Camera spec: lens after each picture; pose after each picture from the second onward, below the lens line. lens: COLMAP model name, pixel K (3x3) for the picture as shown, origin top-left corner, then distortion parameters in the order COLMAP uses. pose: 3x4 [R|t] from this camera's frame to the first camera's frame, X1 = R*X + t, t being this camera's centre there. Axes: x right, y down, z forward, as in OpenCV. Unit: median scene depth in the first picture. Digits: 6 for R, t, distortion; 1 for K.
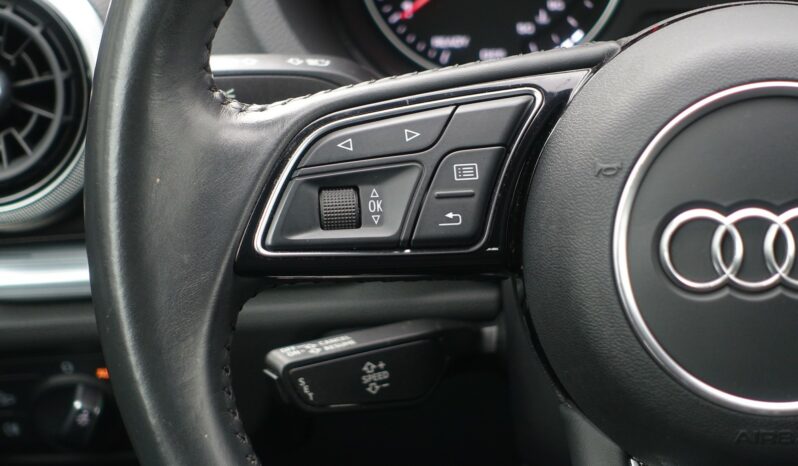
lens RADIAL K [[1855.0, 0, 399.0], [0, 1855.0, 233.0], [0, 0, 1]] dist [-0.025112, -0.235385]
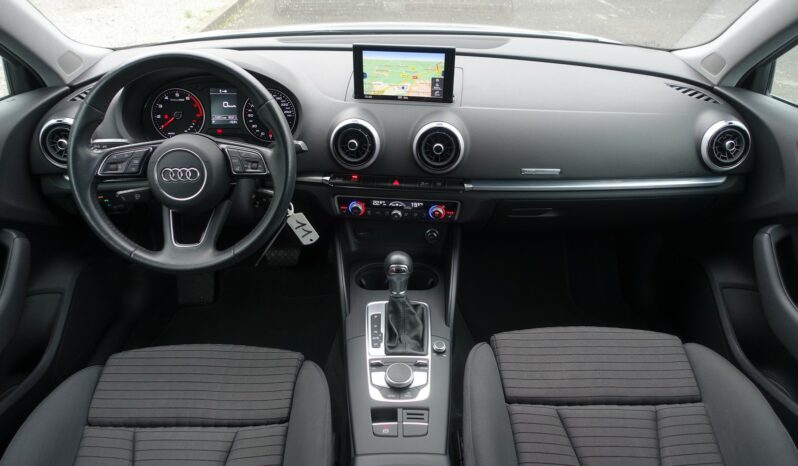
lens RADIAL K [[554.7, 0, 399.0], [0, 554.7, 233.0], [0, 0, 1]] dist [-0.001702, -0.001544]
pose [[0.987720, -0.013020, 0.155691, 0.593405], [-0.005729, 0.992833, 0.119374, -0.021898], [-0.156129, -0.118800, 0.980566, -0.938564]]
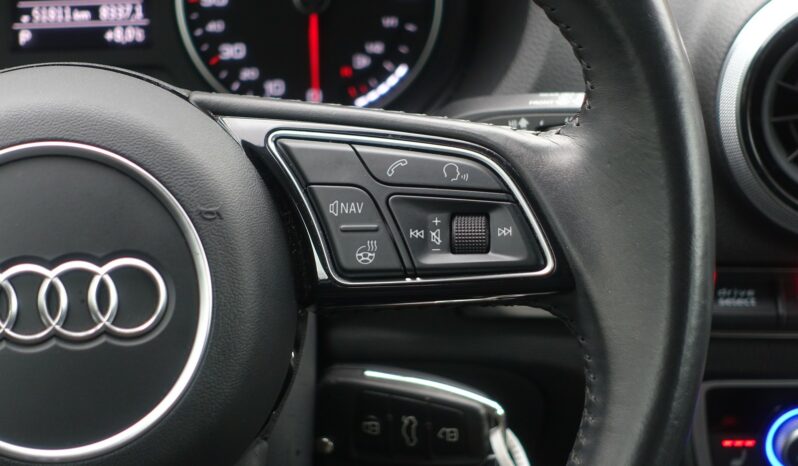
lens RADIAL K [[1855.0, 0, 399.0], [0, 1855.0, 233.0], [0, 0, 1]] dist [-0.025112, -0.235385]
pose [[0.966761, -0.034803, 0.253302, 0.119864], [0.040924, 0.998983, -0.018934, -0.002198], [-0.252385, 0.028671, 0.967202, -0.055435]]
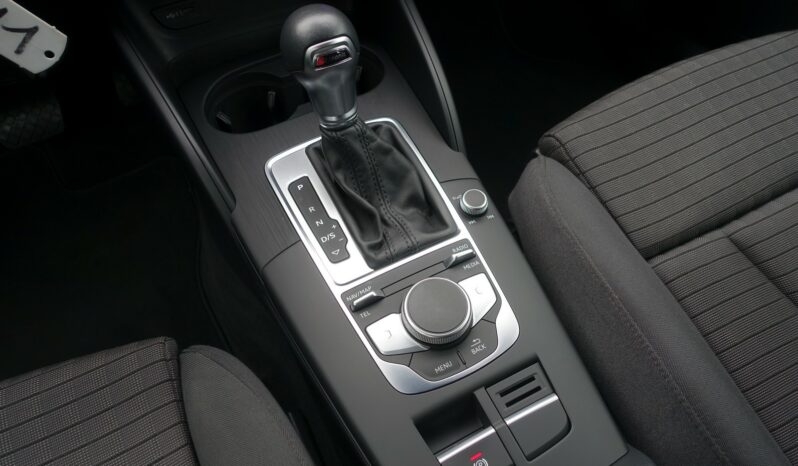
lens RADIAL K [[549.7, 0, 399.0], [0, 549.7, 233.0], [0, 0, 1]] dist [-0.002158, -0.001598]
pose [[0.830194, -0.427568, 0.357719, 0.612945], [0.223333, 0.843022, 0.489322, 0.204929], [-0.510784, -0.326342, 0.795362, 0.266343]]
